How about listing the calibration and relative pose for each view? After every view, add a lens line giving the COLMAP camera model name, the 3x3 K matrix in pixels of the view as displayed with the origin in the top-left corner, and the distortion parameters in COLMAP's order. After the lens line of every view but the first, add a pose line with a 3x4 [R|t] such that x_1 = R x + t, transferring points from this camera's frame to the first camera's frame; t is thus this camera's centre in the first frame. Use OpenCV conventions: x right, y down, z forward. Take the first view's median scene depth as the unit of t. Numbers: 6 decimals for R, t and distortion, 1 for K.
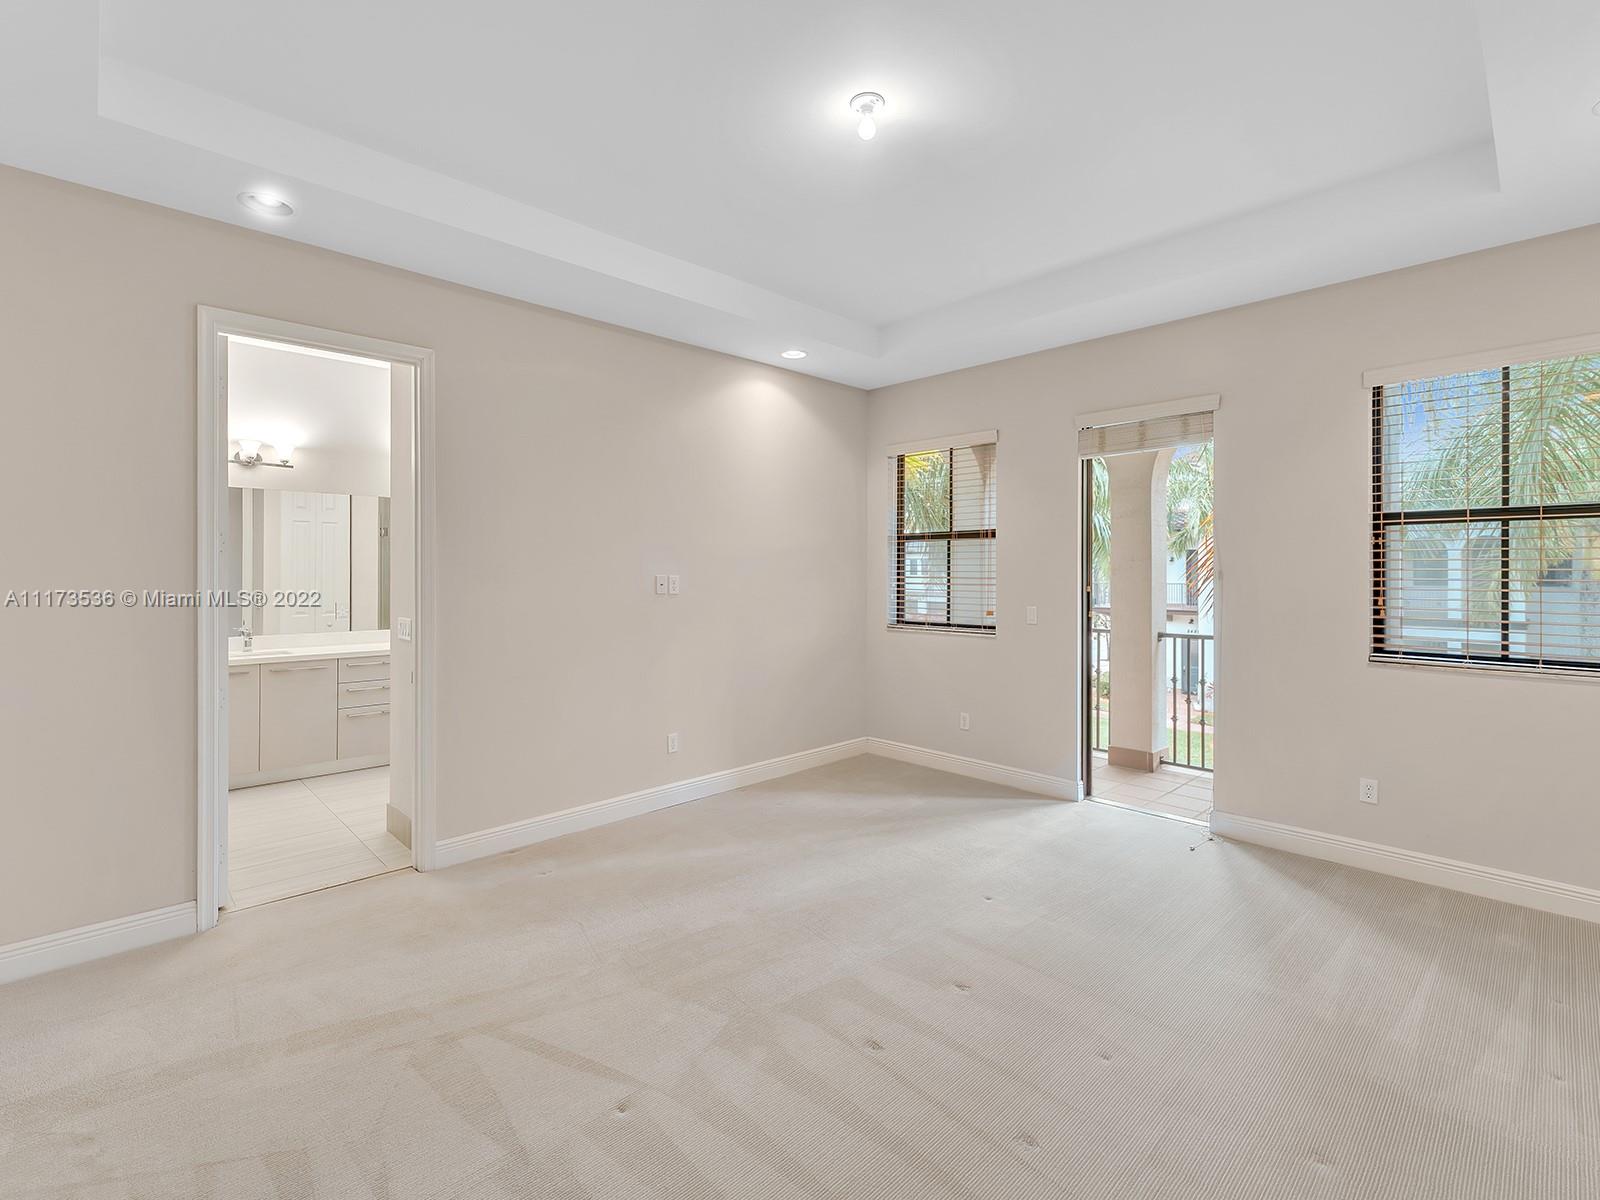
lens RADIAL K [[721.6, 0, 798.3], [0, 721.6, 582.4], [0, 0, 1]] dist [-0.000958, -0.000444]
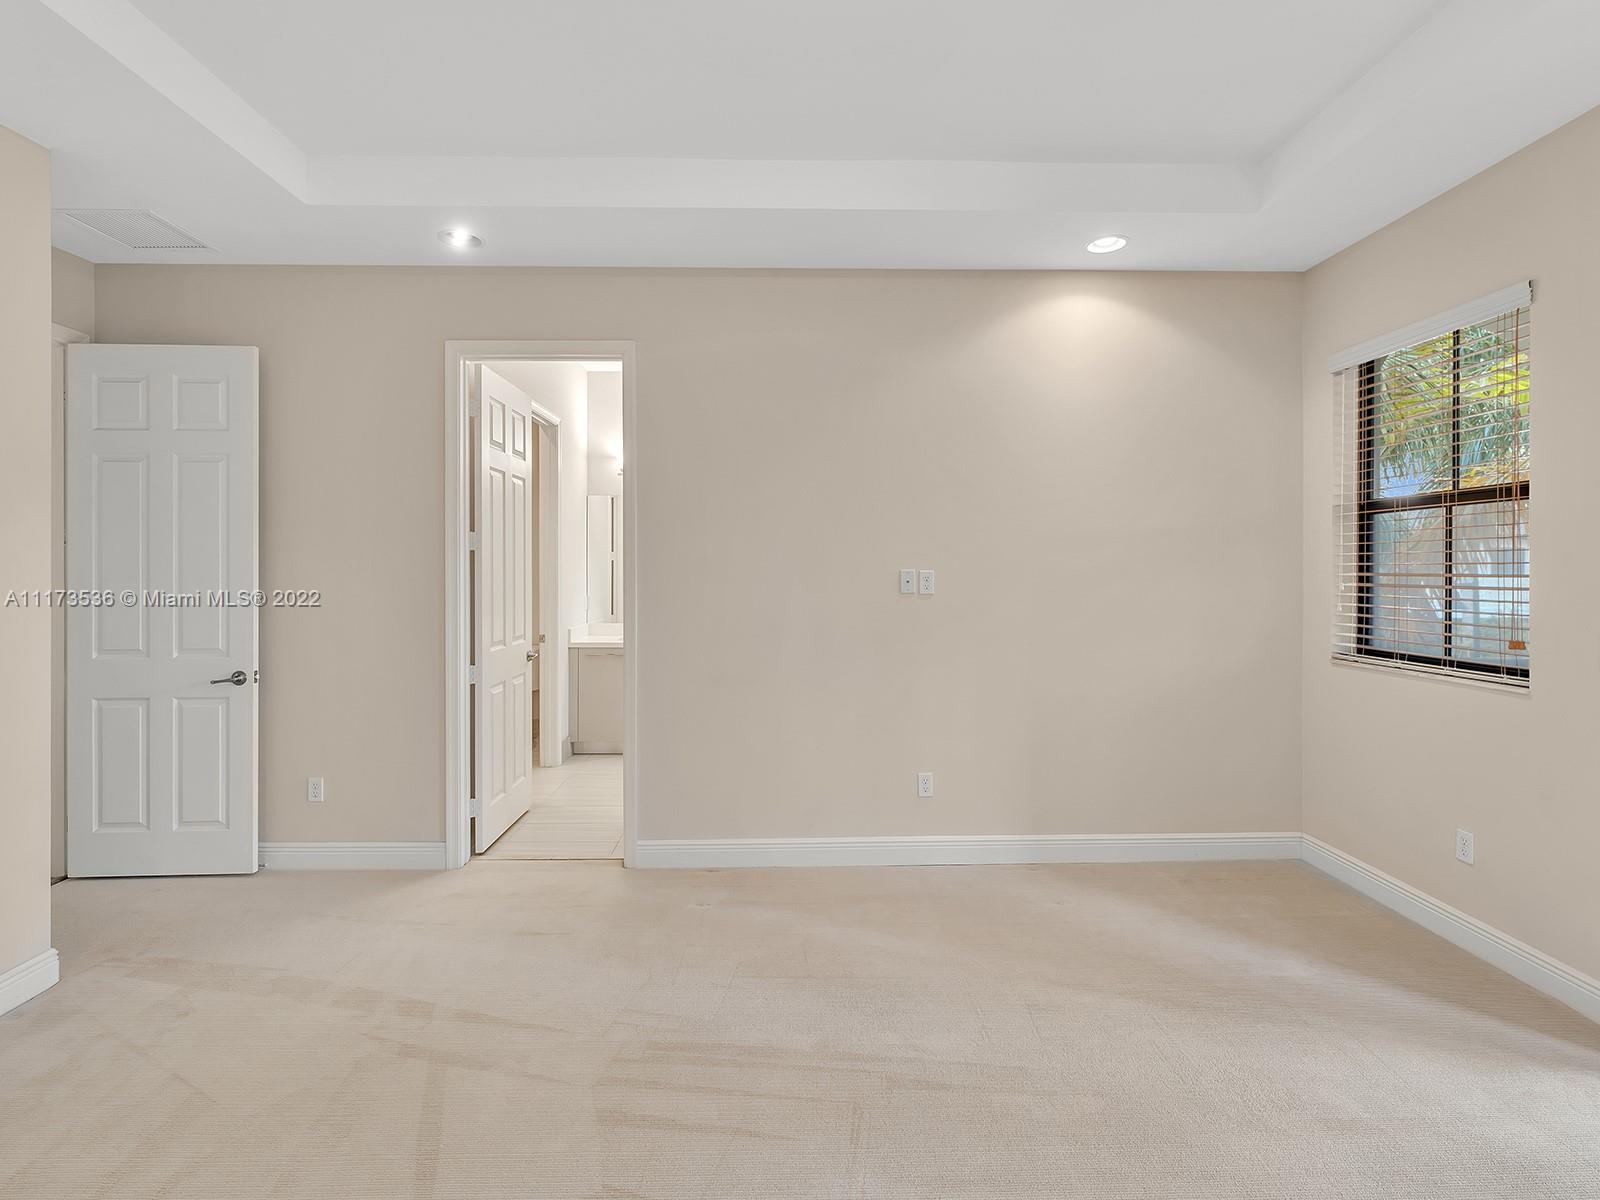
lens RADIAL K [[766.9, 0, 796.7], [0, 766.9, 574.1], [0, 0, 1]] dist [-0.003616, -0.000365]
pose [[0.734491, 0.002205, -0.678615, 0.270199], [-0.009850, 0.999924, -0.007412, 0.001979], [0.678547, 0.012128, 0.734457, 0.279335]]
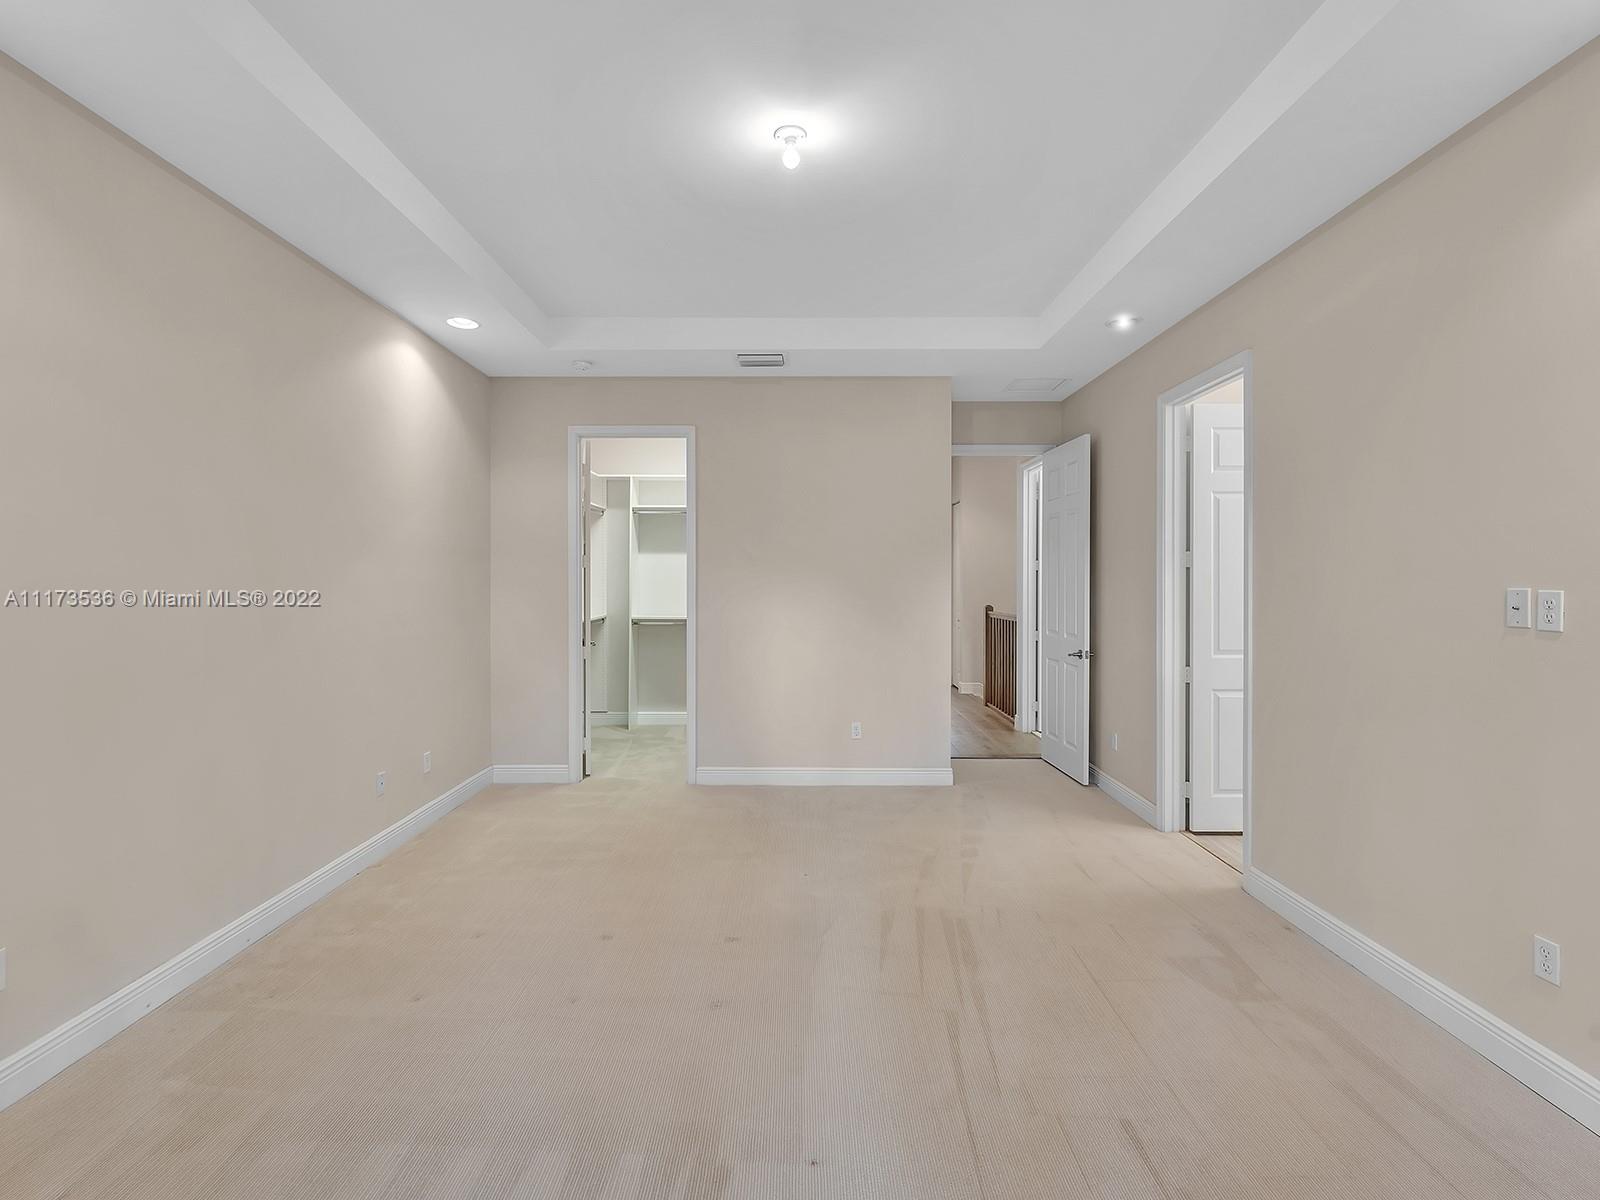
lens RADIAL K [[766.9, 0, 796.7], [0, 766.9, 574.1], [0, 0, 1]] dist [-0.003616, -0.000365]
pose [[-0.692396, -0.007885, -0.721474, 0.472420], [-0.016025, 0.999862, 0.004451, -0.013395], [0.721340, 0.014643, -0.692427, 0.934639]]
